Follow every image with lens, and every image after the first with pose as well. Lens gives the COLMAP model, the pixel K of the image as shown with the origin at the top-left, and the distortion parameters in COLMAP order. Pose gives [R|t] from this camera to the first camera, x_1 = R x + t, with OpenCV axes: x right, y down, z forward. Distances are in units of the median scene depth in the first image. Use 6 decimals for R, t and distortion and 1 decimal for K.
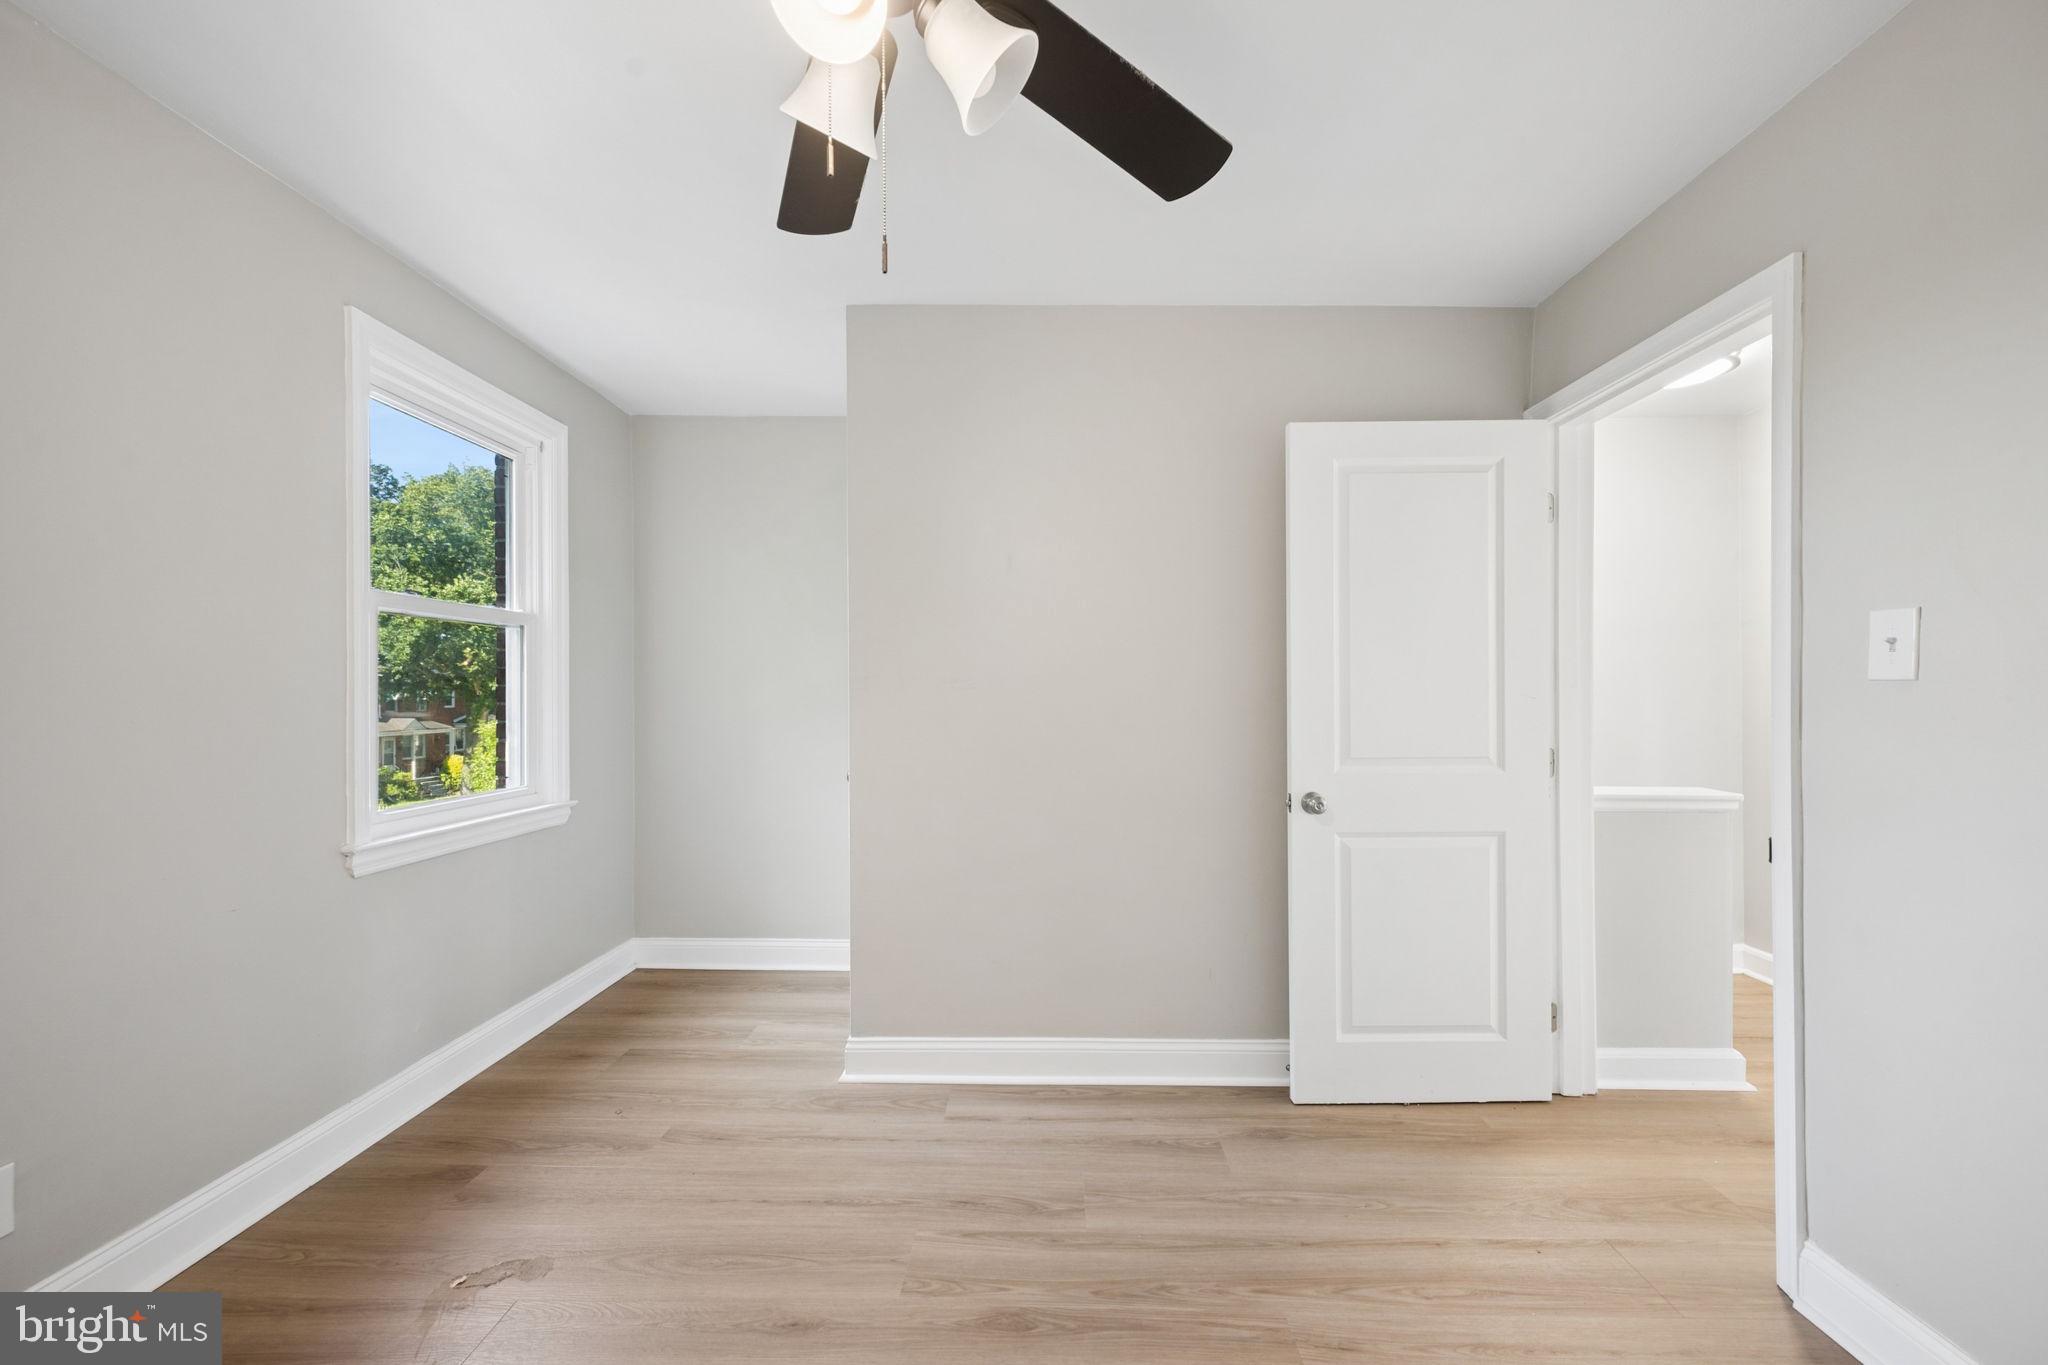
lens RADIAL K [[808.3, 0, 1027.6], [0, 808.3, 698.4], [0, 0, 1]] dist [0.006342, -0.000296]
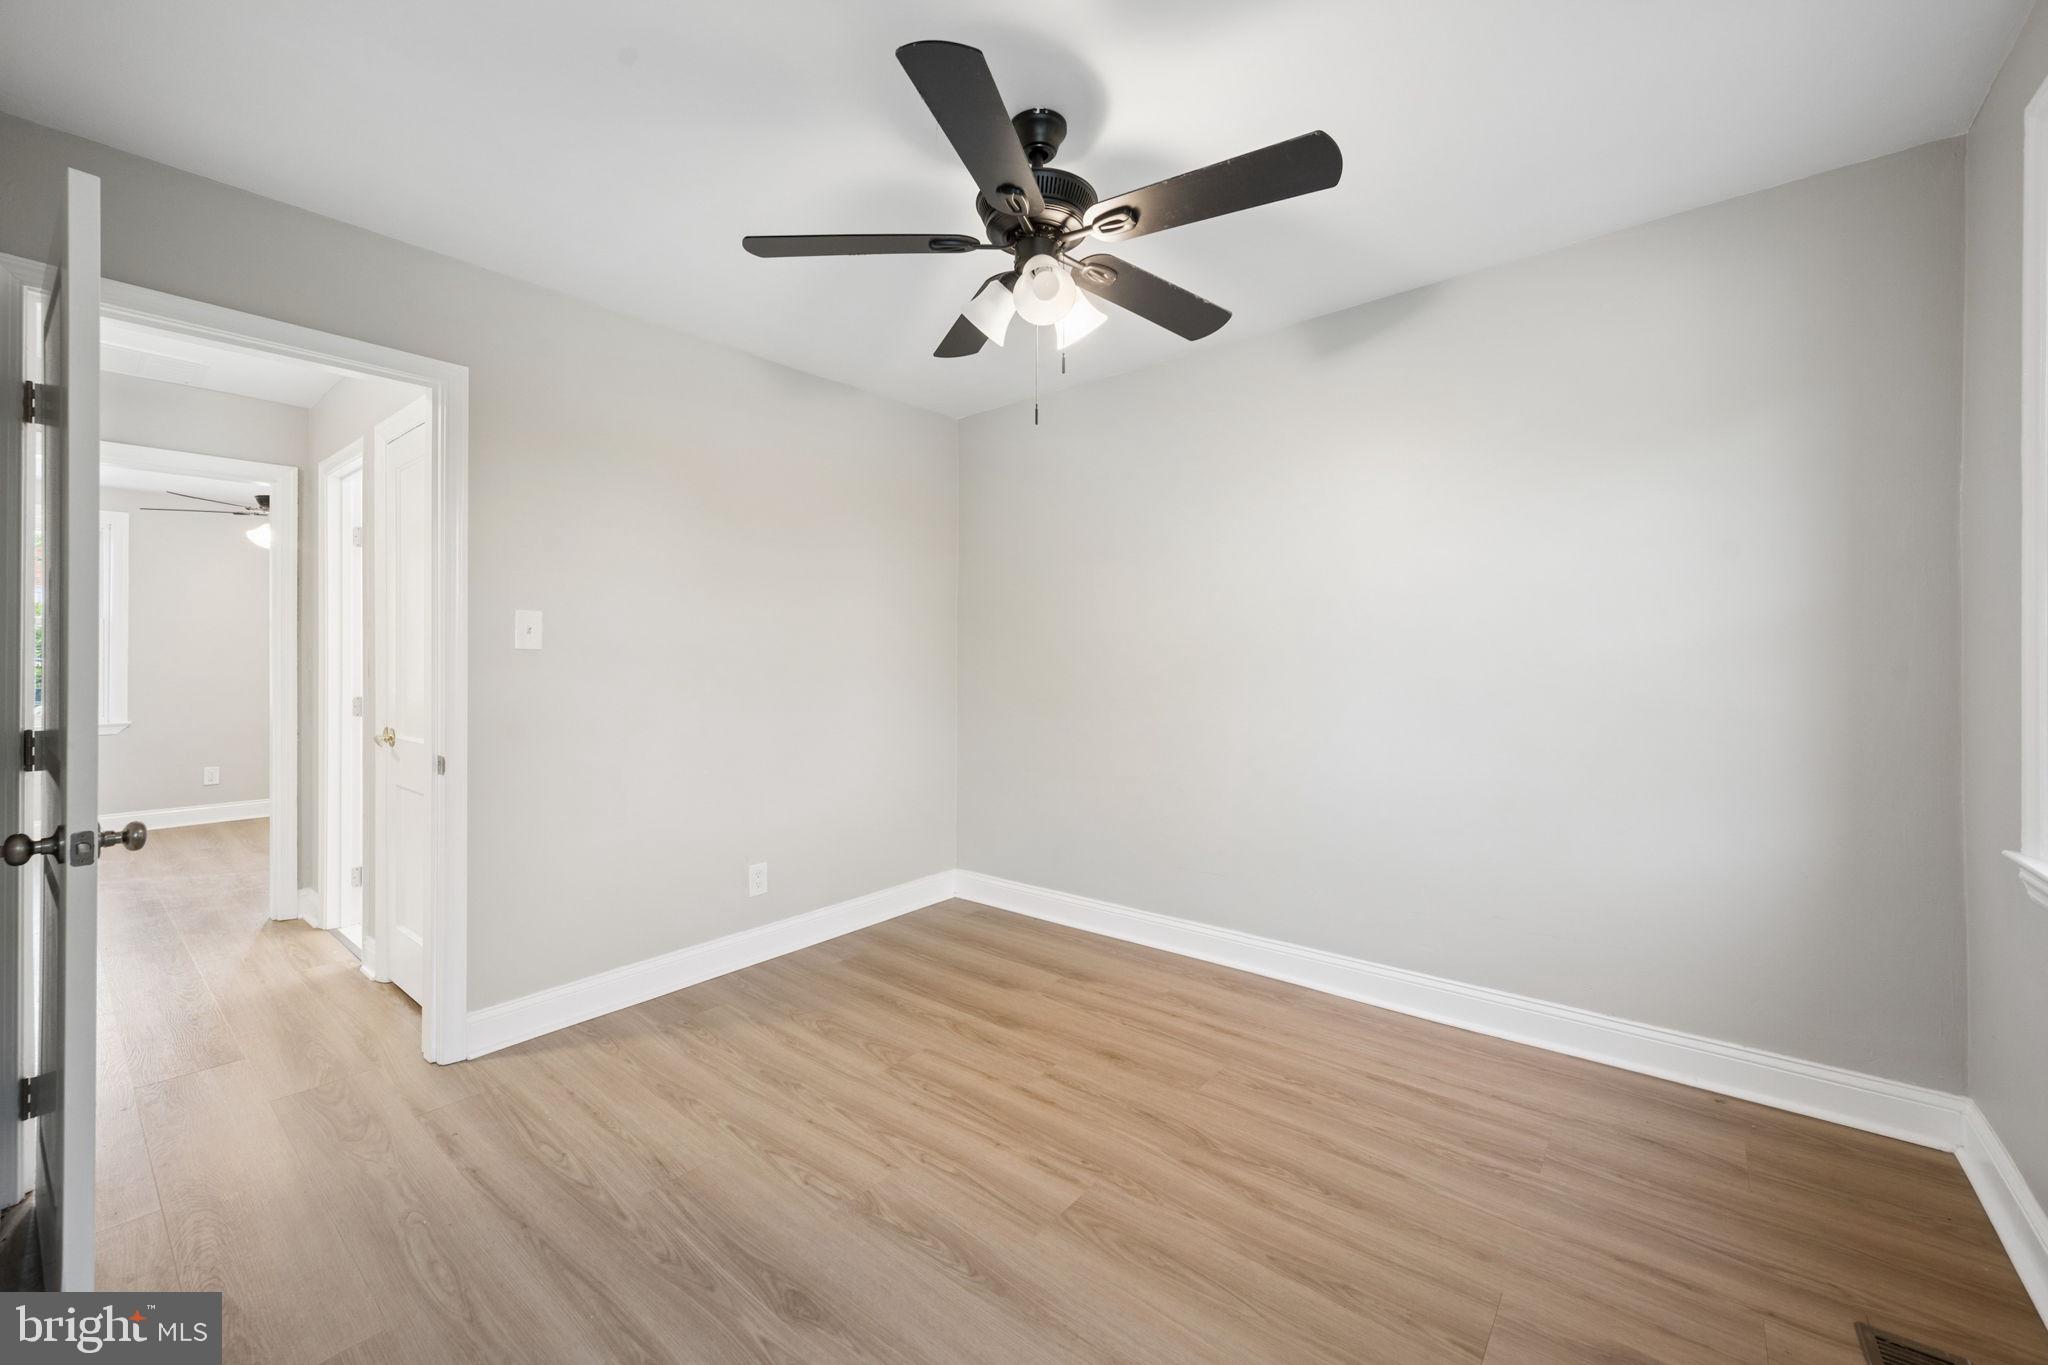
lens RADIAL K [[810.8, 0, 1021.1], [0, 810.8, 664.8], [0, 0, 1]] dist [0.005996, -0.000052]
pose [[-0.792426, -0.001158, 0.609966, -0.593534], [0.004967, 0.999953, 0.008352, 0.001158], [-0.609947, 0.009648, -0.792383, 1.160968]]
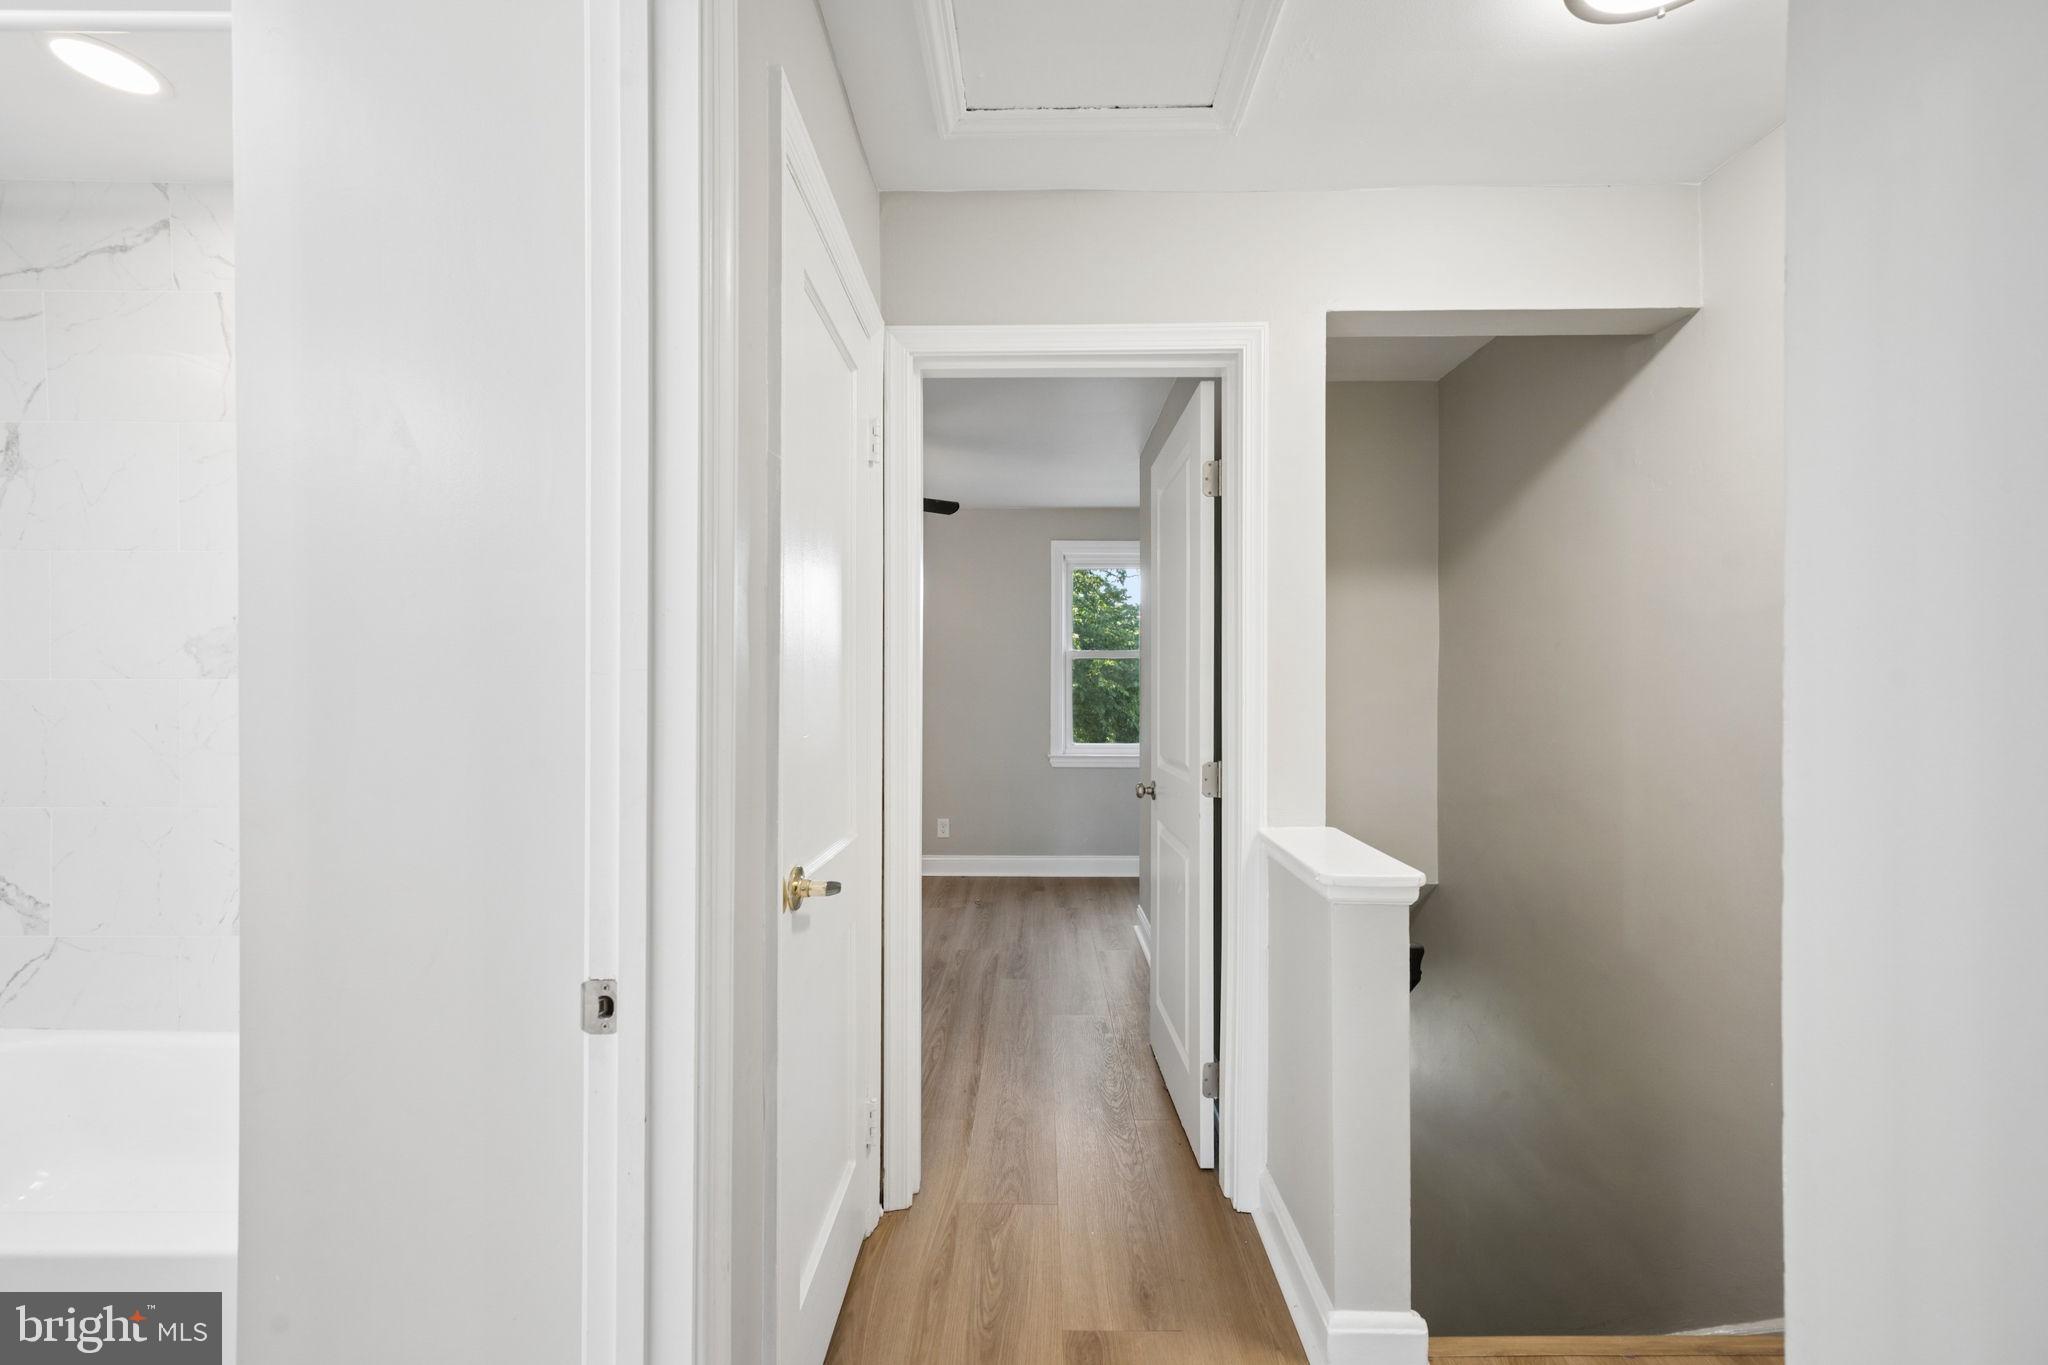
lens RADIAL K [[796.5, 0, 1026.1], [0, 796.5, 674.3], [0, 0, 1]] dist [0.004807, 0.000035]
pose [[0.014422, -0.022618, -0.999640, 1.651960], [-0.002724, 0.999740, -0.022660, -0.007999], [0.999892, 0.003049, 0.014356, 0.883008]]
